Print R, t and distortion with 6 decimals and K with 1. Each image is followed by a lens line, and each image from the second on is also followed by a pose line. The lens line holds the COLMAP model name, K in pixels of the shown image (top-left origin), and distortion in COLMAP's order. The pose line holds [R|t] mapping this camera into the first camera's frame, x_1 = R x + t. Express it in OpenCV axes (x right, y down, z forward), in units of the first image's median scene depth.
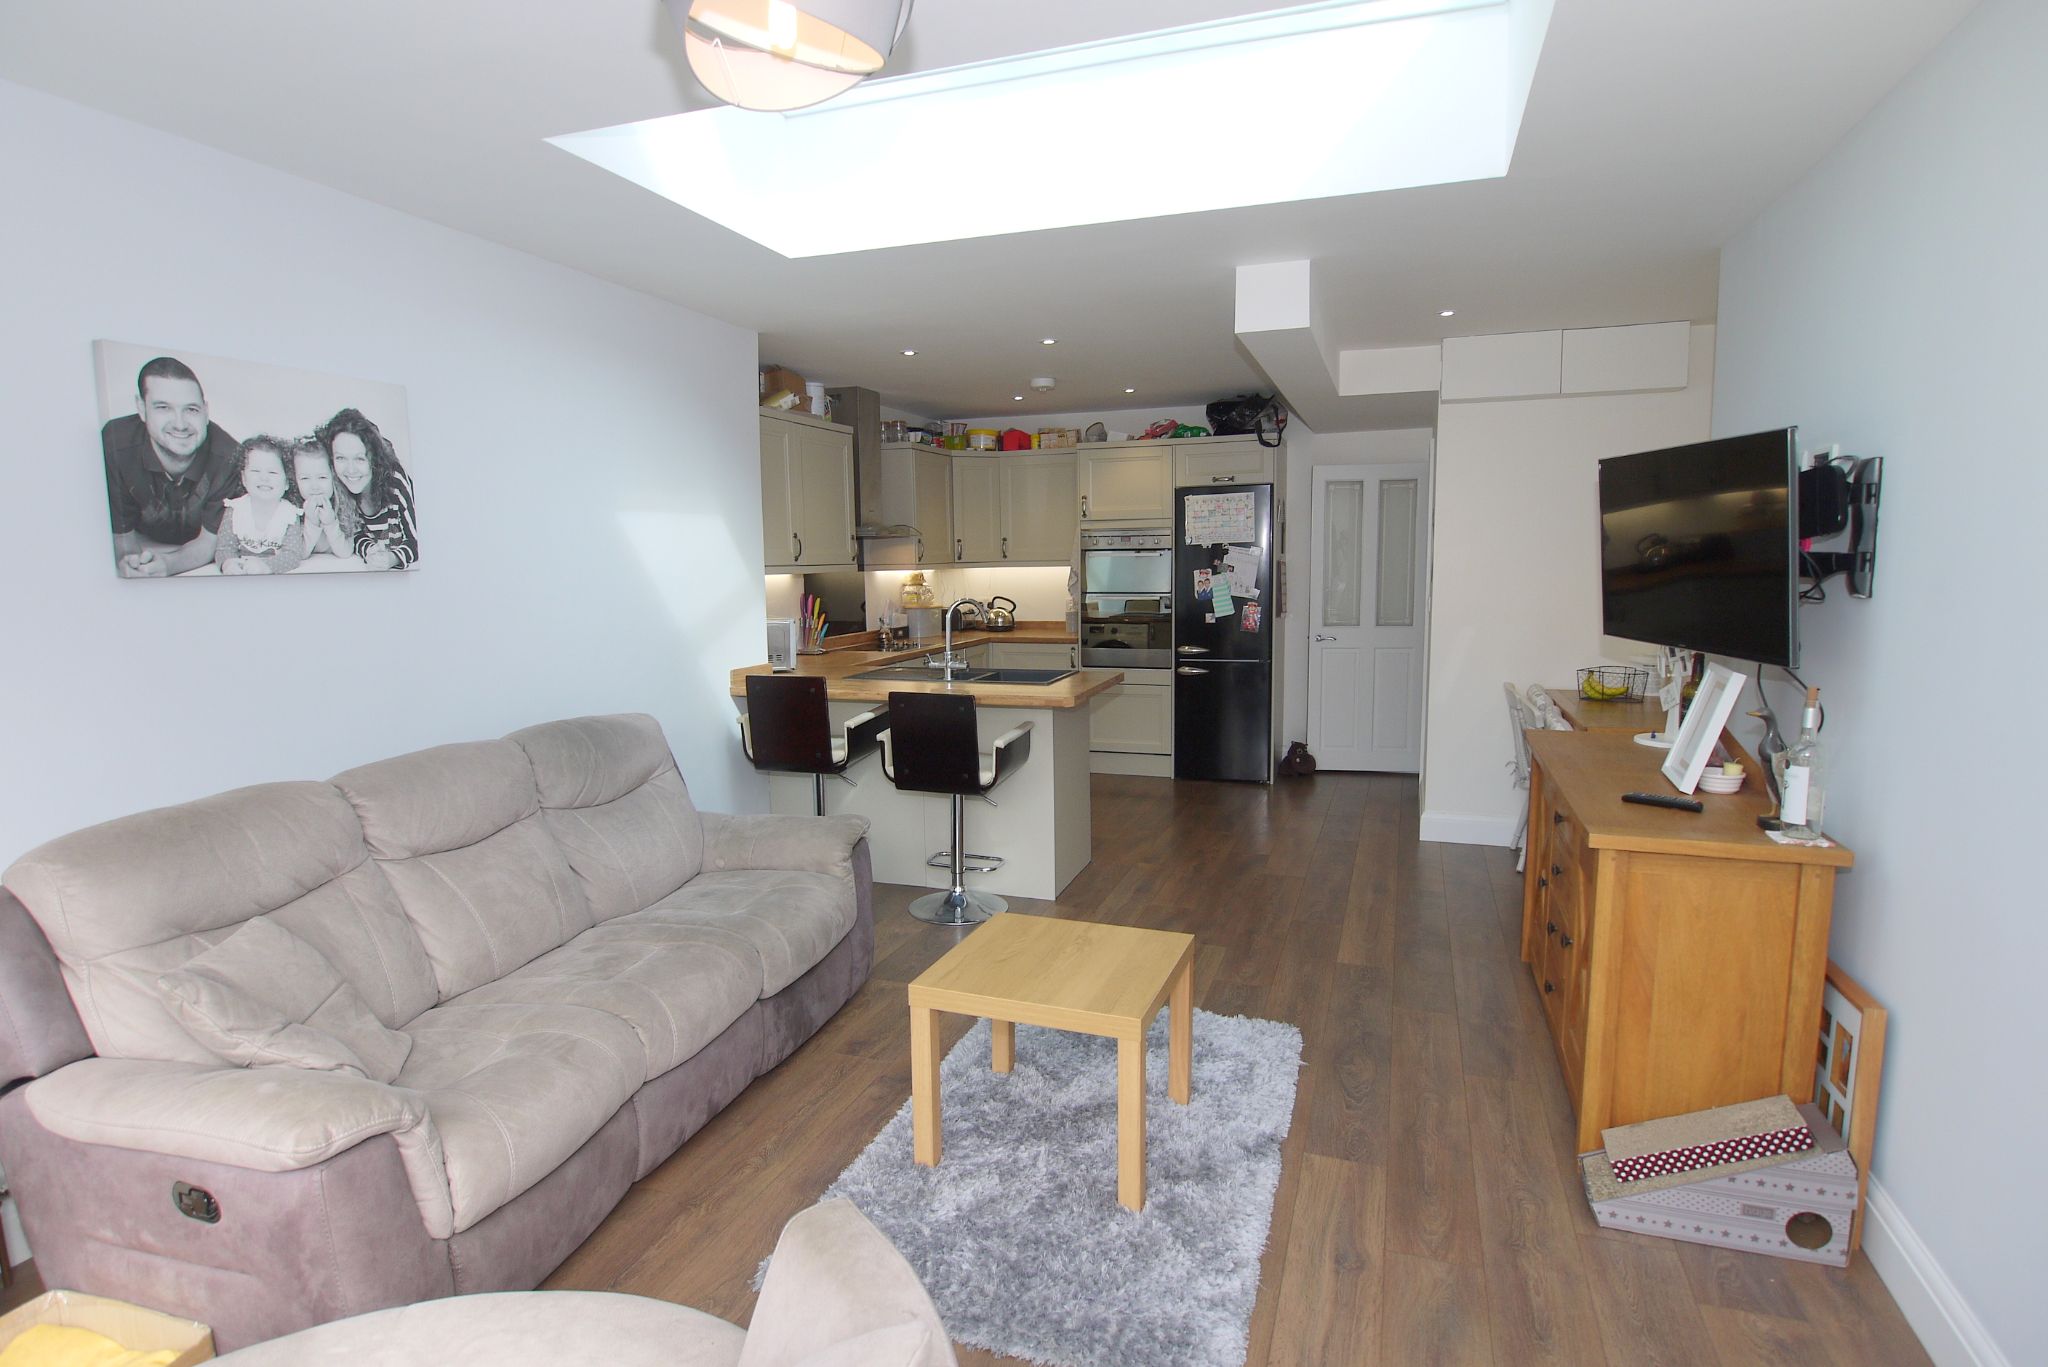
lens RADIAL K [[1083.4, 0, 1014.8], [0, 1083.4, 690.5], [0, 0, 1]] dist [-0.003302, -0.008892]
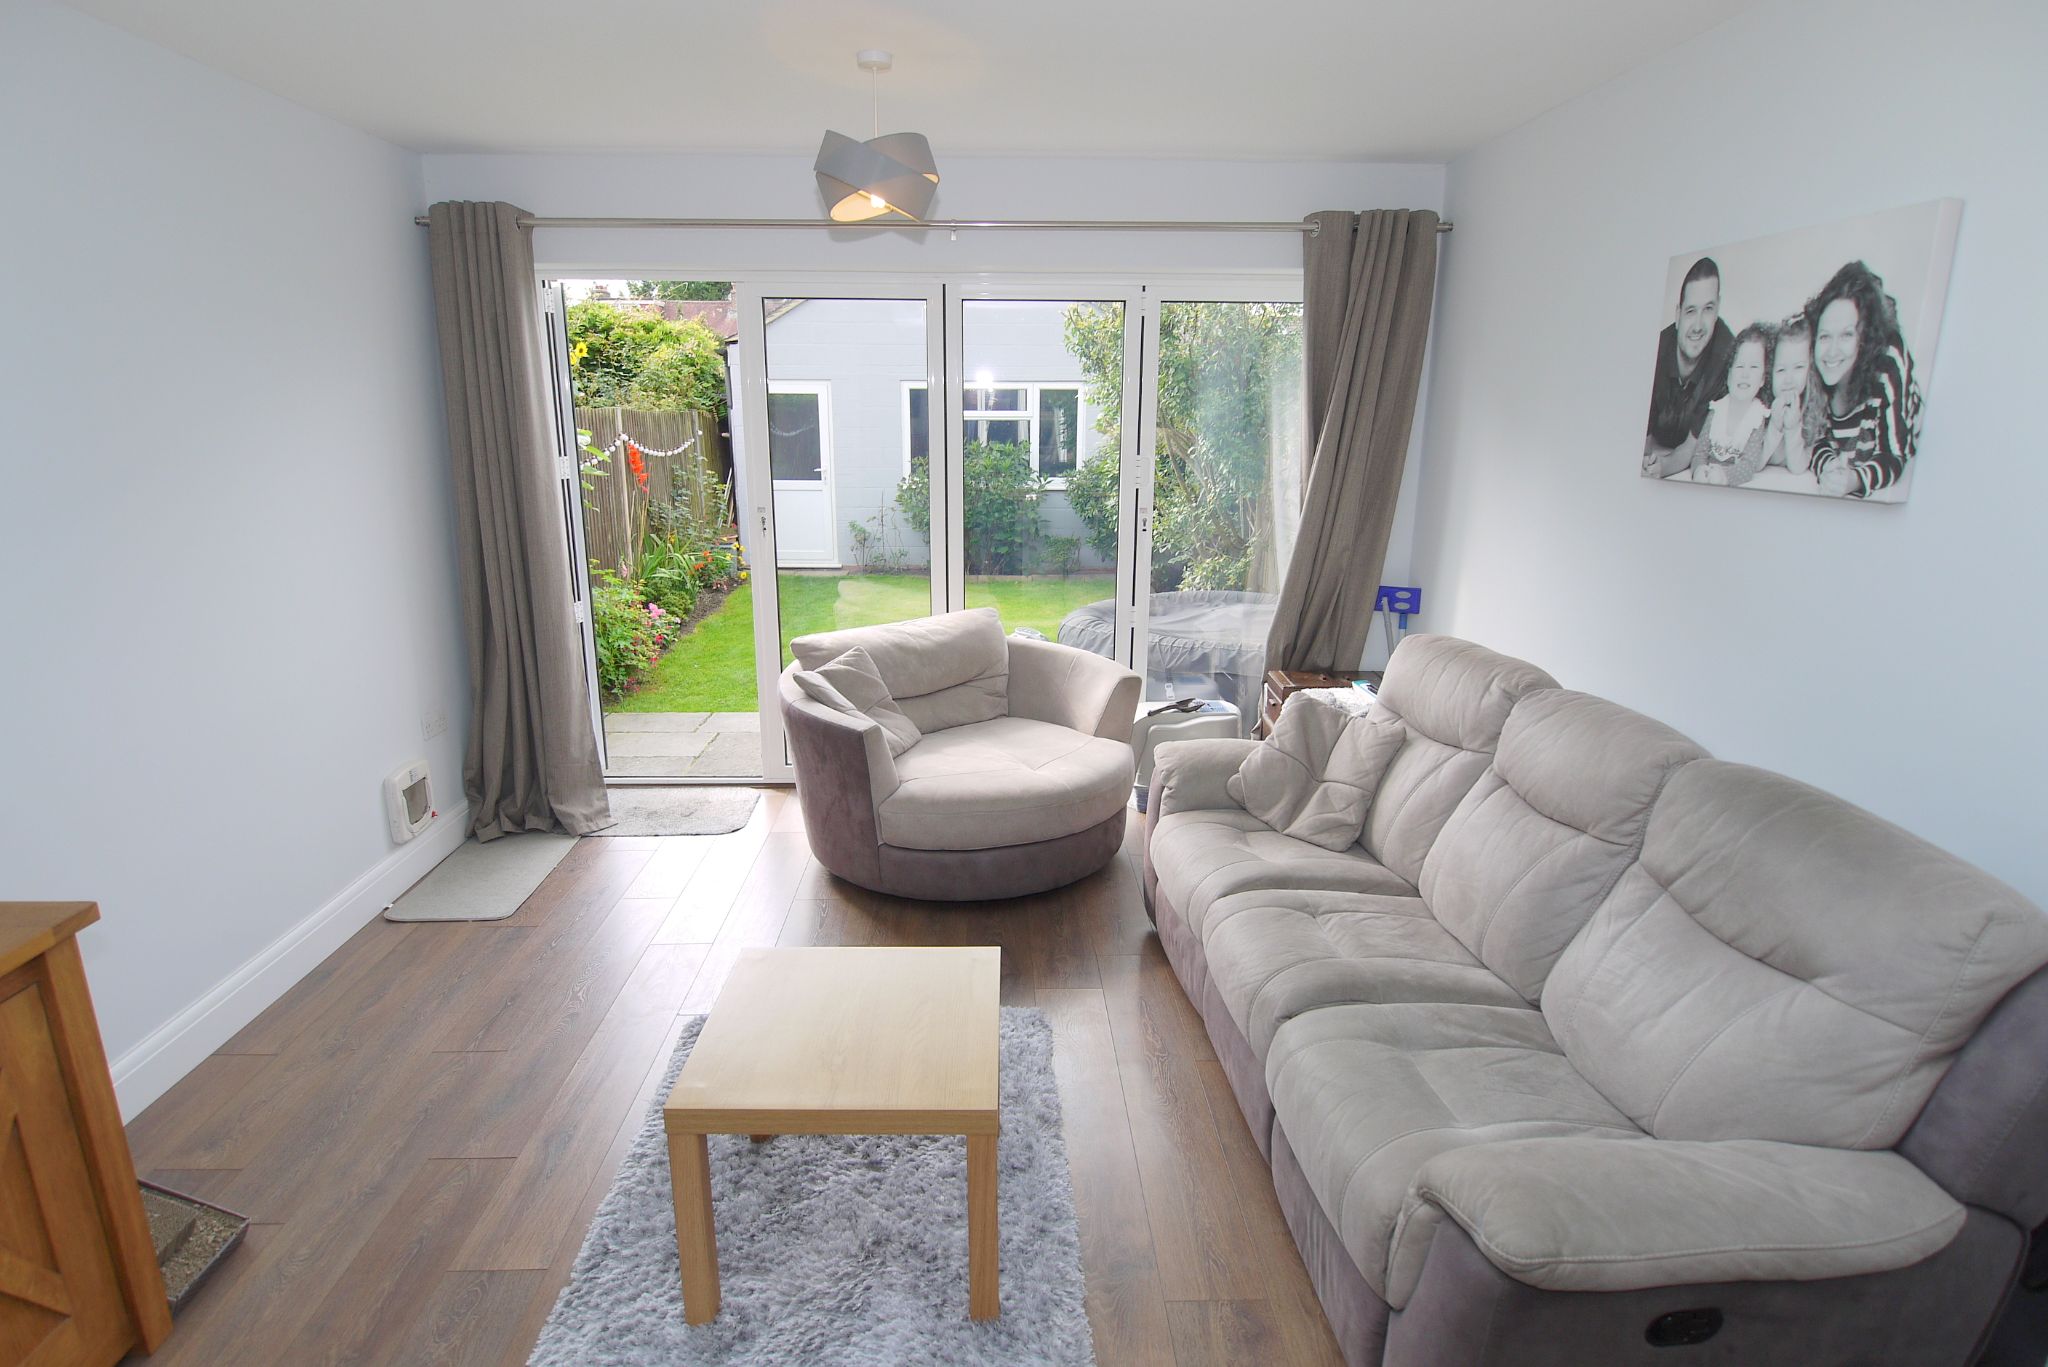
lens RADIAL K [[1083.4, 0, 1014.8], [0, 1083.4, 690.5], [0, 0, 1]] dist [-0.003302, -0.008892]
pose [[-0.931771, 0.101402, -0.348597, 0.164138], [-0.036737, 0.928937, 0.368410, -0.235503], [0.361182, 0.356080, -0.861832, 1.479952]]
